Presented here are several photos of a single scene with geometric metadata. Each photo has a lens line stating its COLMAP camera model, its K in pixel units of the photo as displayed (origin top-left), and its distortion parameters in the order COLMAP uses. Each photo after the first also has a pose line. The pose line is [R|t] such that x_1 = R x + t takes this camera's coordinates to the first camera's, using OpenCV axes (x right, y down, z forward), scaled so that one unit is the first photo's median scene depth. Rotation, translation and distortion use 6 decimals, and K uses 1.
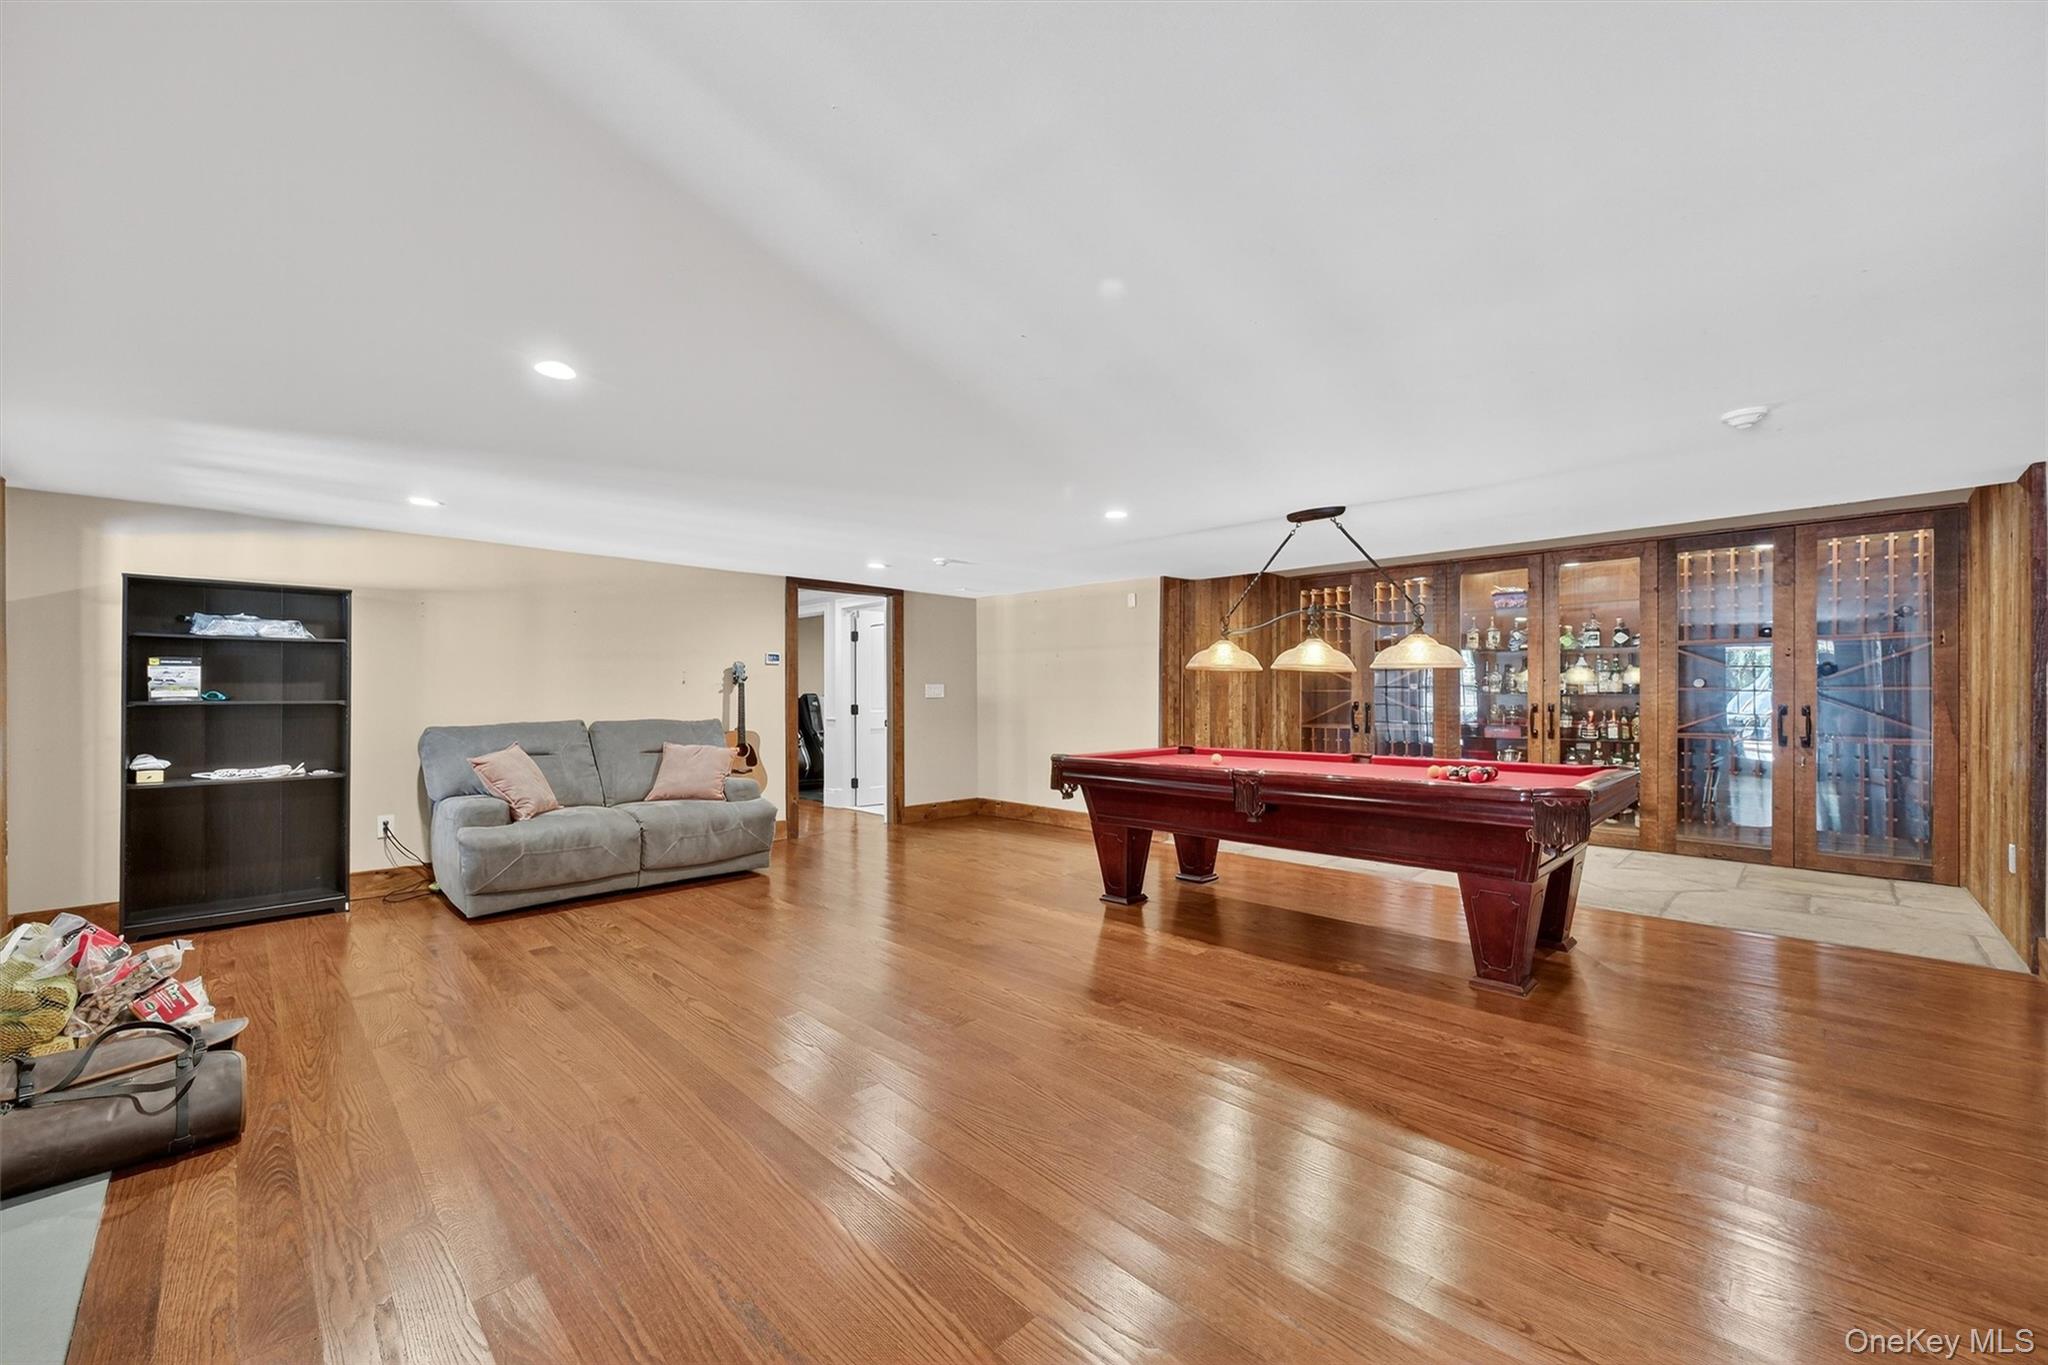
lens RADIAL K [[805.9, 0, 1022.5], [0, 805.9, 690.4], [0, 0, 1]] dist [0.002109, 0.000144]
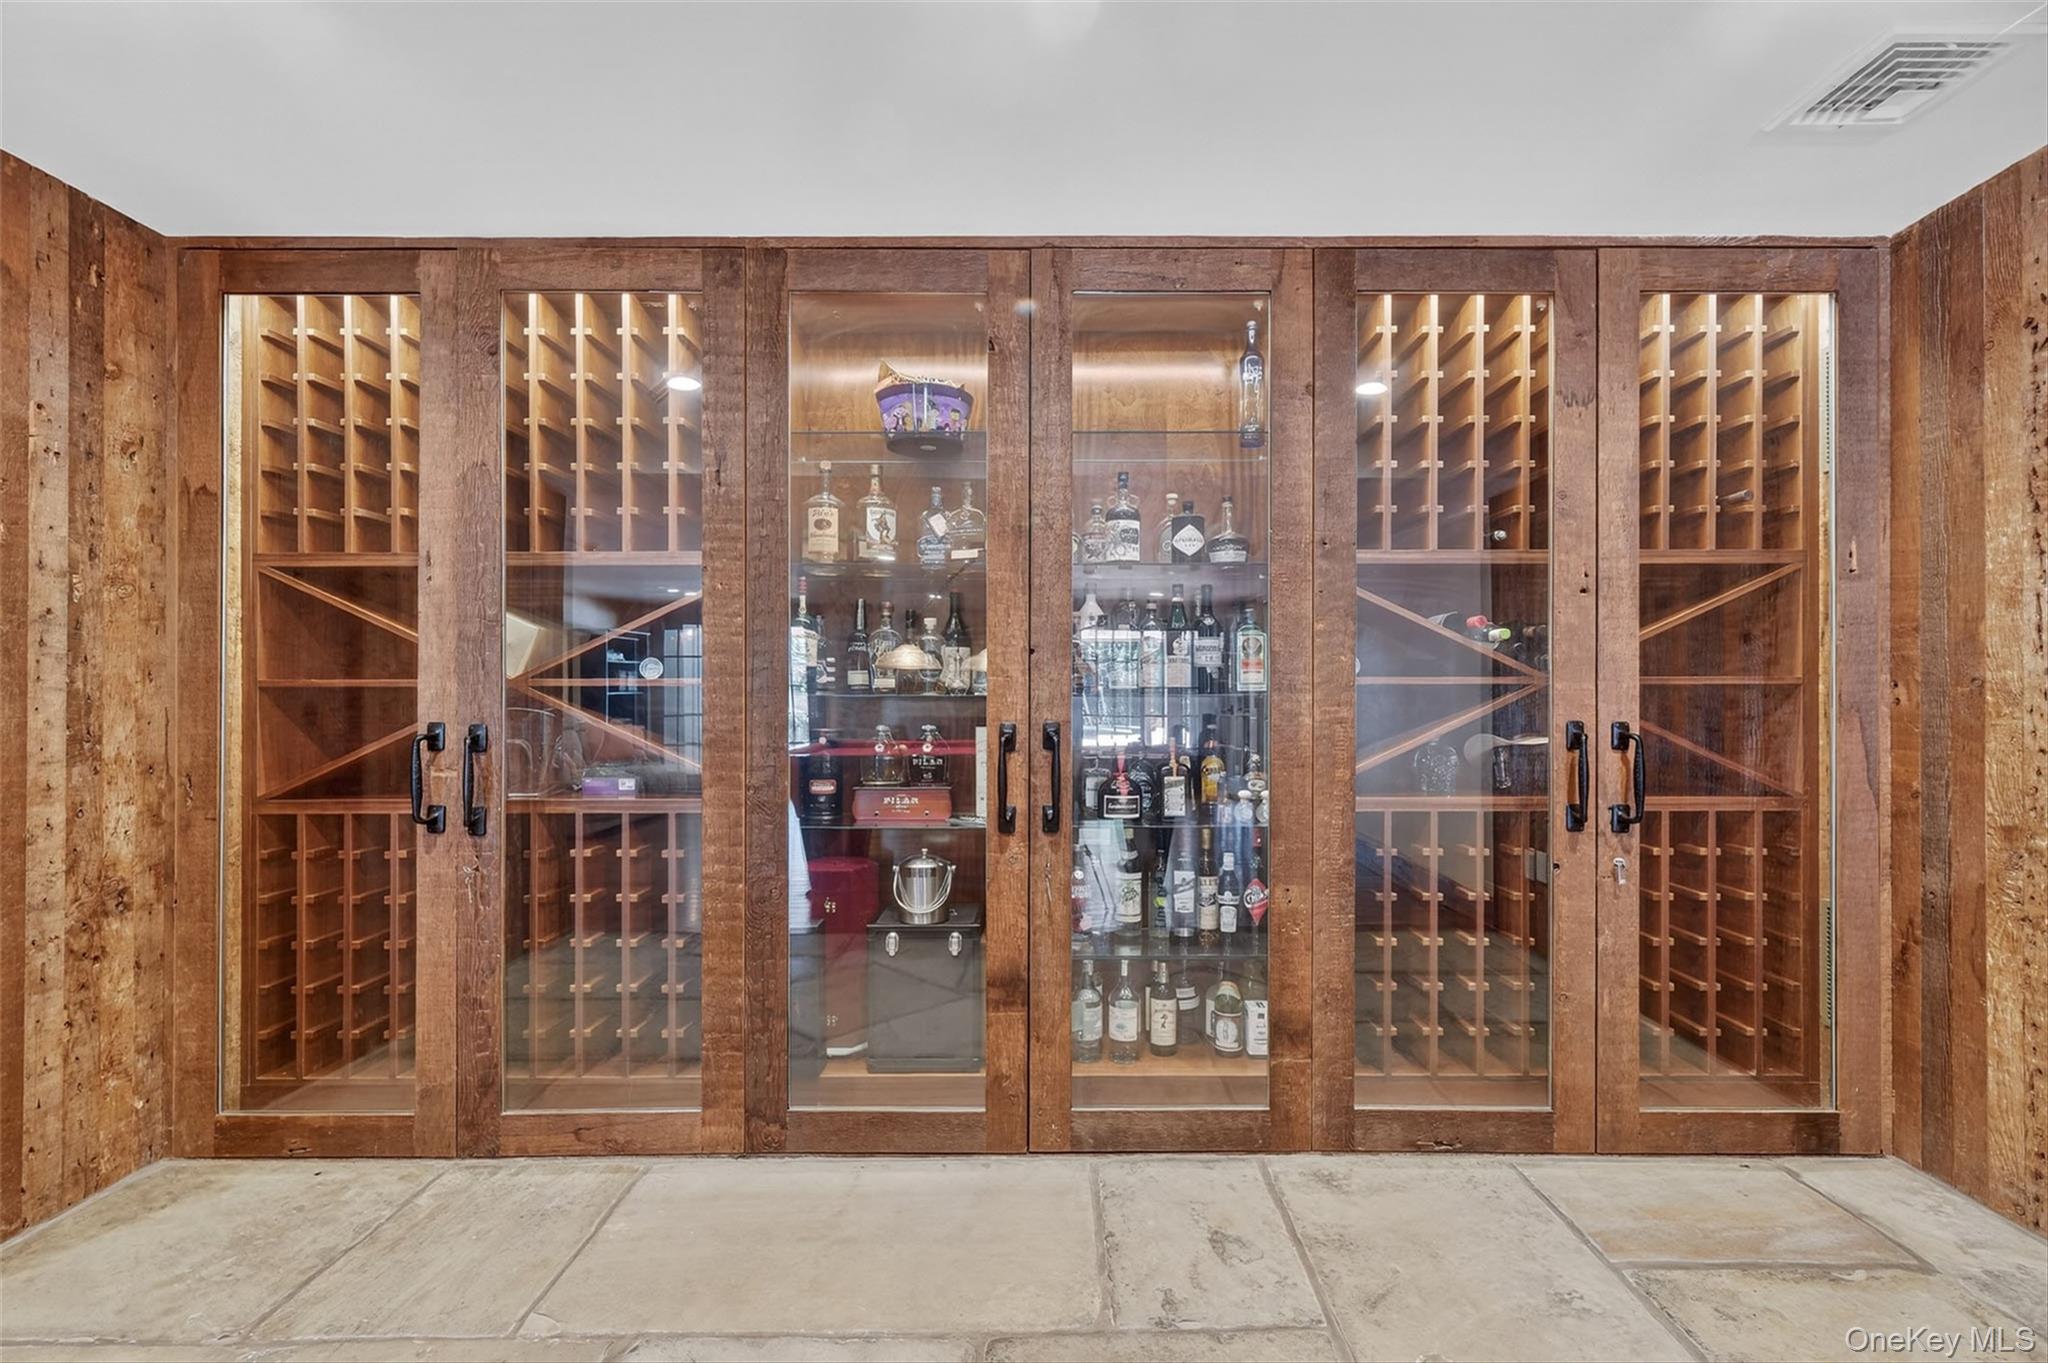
lens RADIAL K [[805.9, 0, 1025.6], [0, 805.9, 688.5], [0, 0, 1]] dist [0.002109, 0.000144]
pose [[0.703924, 0.002359, 0.710271, 0.419858], [-0.003523, 0.999994, 0.000170, 0.002648], [-0.710266, -0.002622, 0.703928, 0.777196]]
